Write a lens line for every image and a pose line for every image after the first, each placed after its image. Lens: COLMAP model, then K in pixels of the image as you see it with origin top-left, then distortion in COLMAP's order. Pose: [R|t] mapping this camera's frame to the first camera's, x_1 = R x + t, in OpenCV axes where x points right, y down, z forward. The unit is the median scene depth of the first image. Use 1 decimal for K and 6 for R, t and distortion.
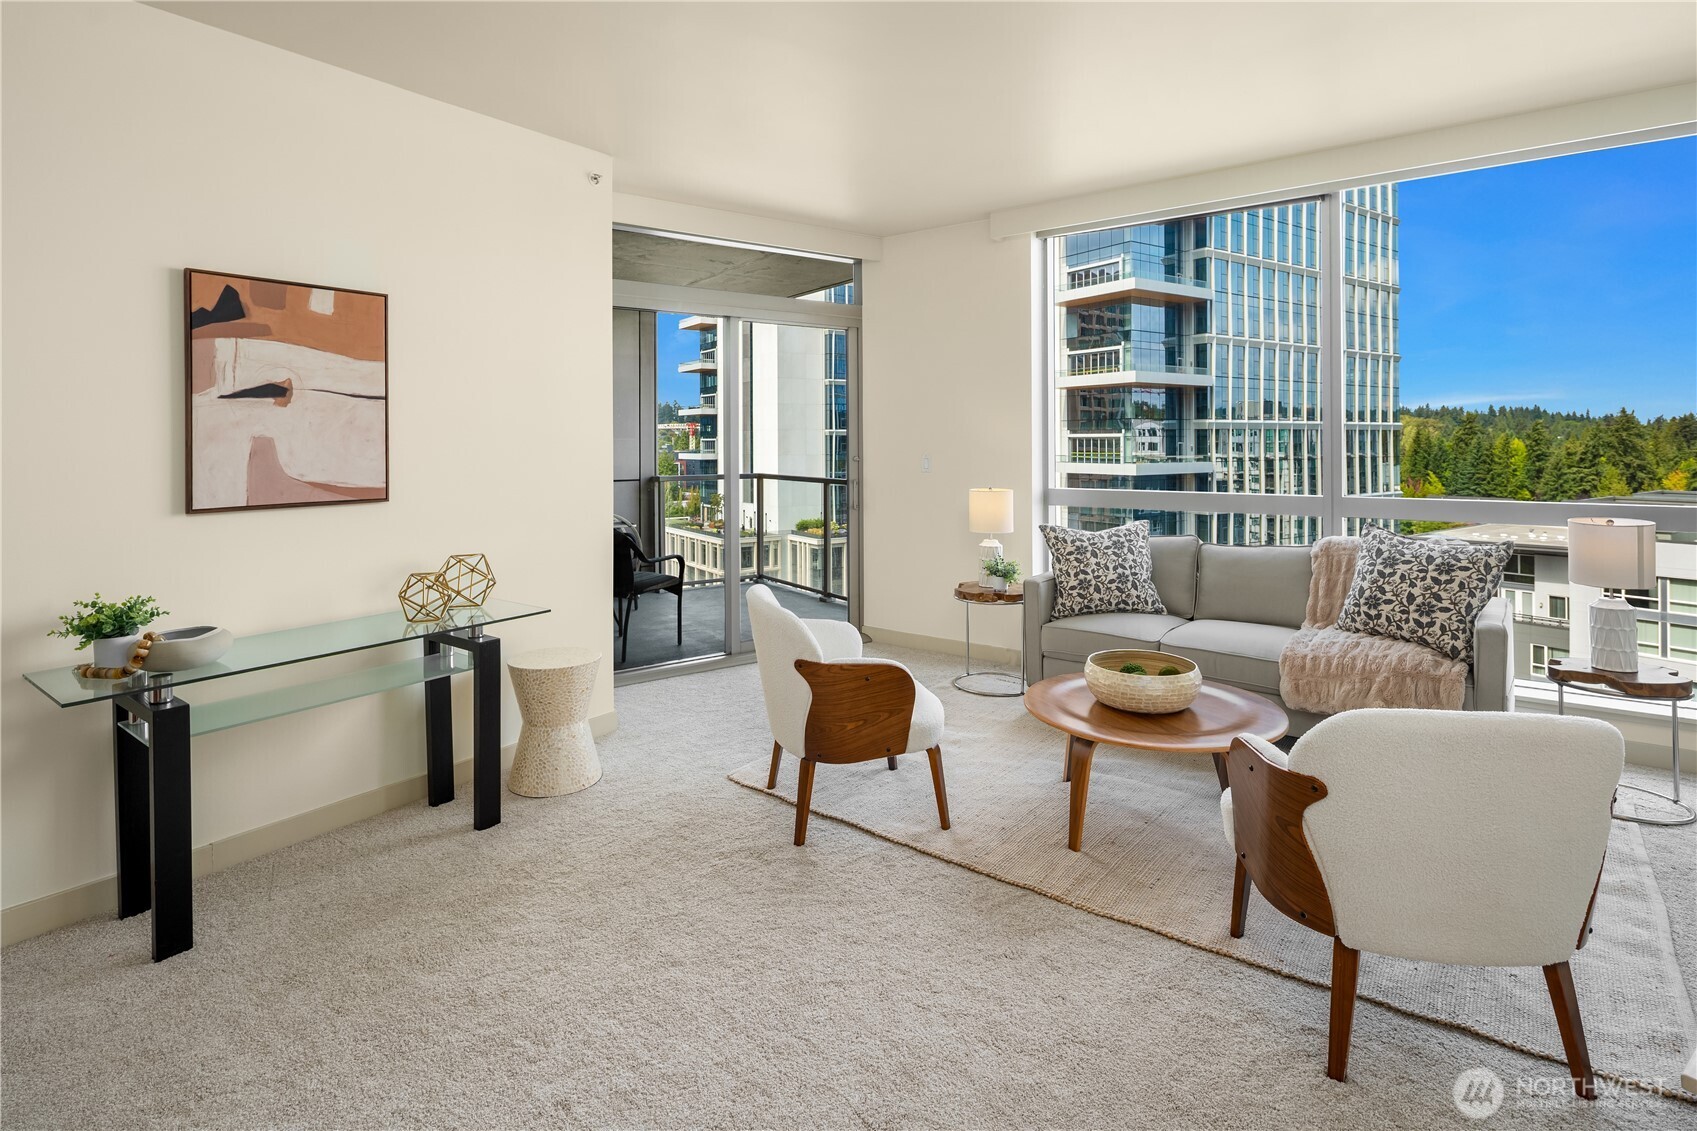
lens RADIAL K [[839.9, 0, 828.4], [0, 839.9, 446.3], [0, 0, 1]] dist [-0.001676, -0.001478]
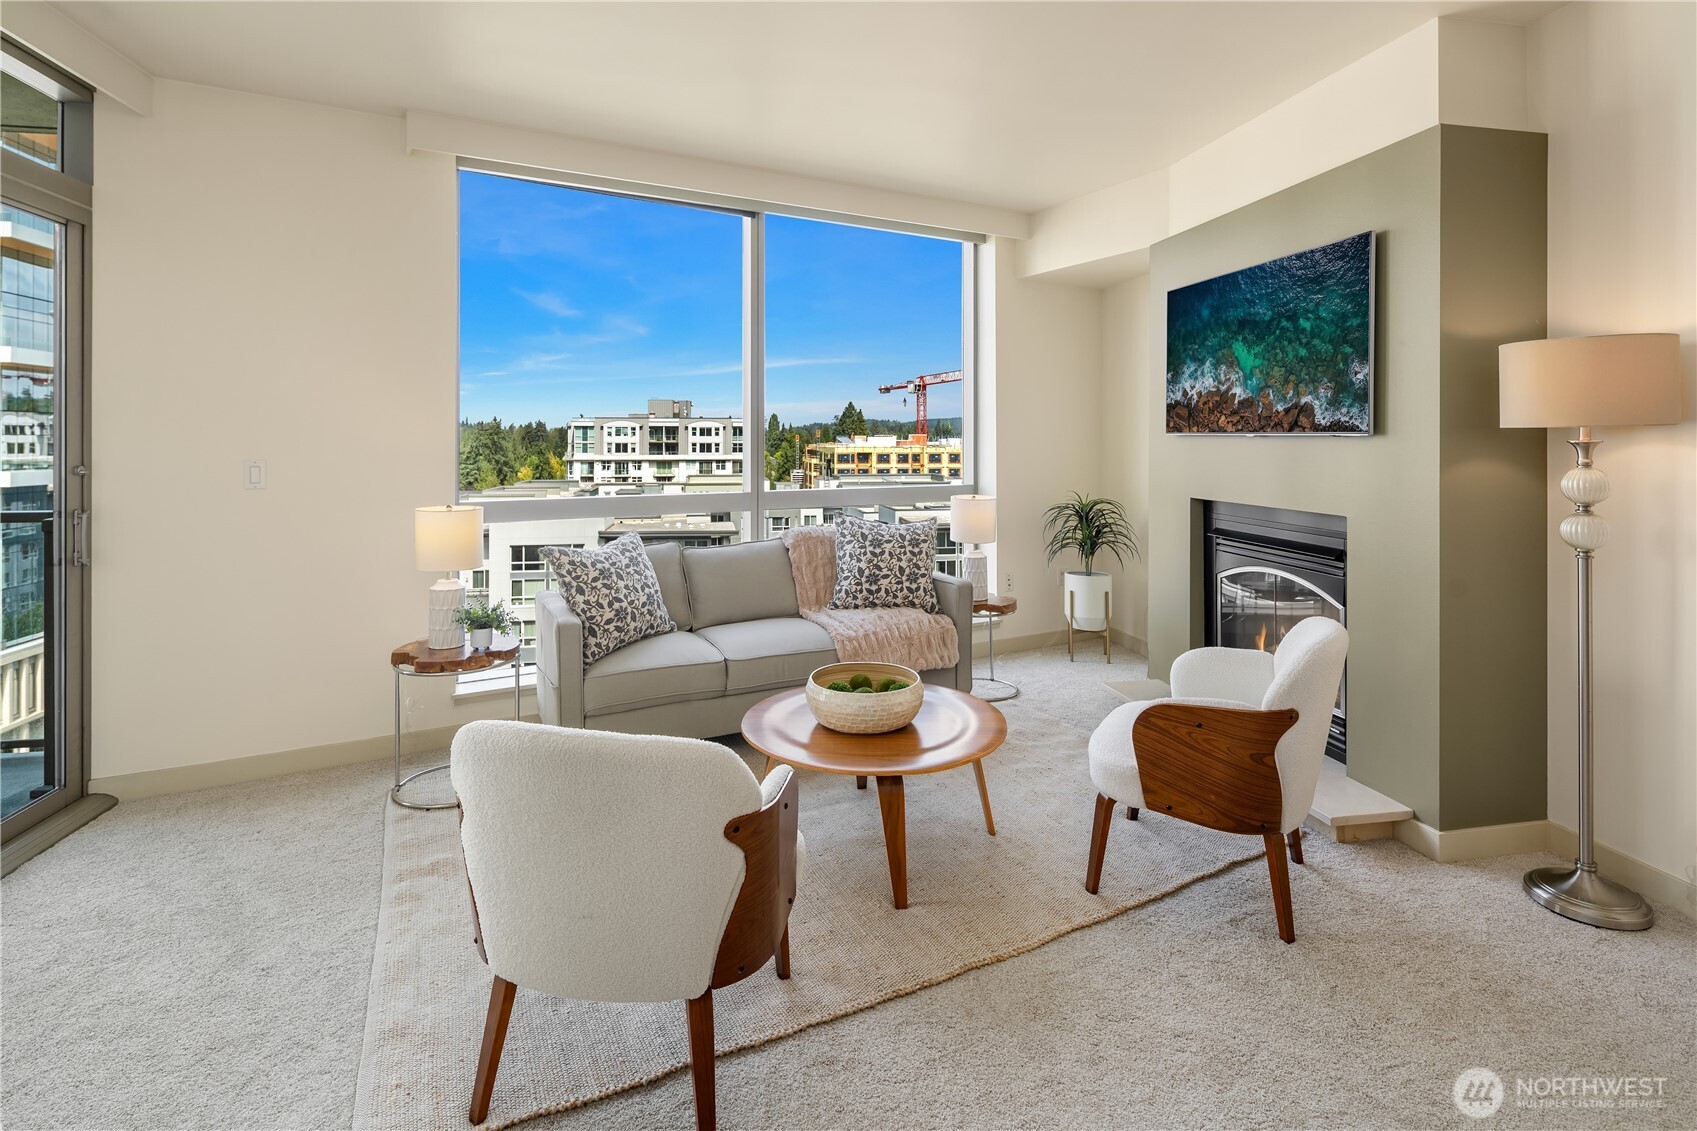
lens RADIAL K [[839.9, 0, 826.9], [0, 839.9, 452.5], [0, 0, 1]] dist [-0.001676, -0.001478]
pose [[0.398157, -0.008085, 0.917282, -0.415873], [0.002524, 0.999967, 0.007718, 0.002331], [-0.917314, -0.000758, 0.398164, 0.569147]]
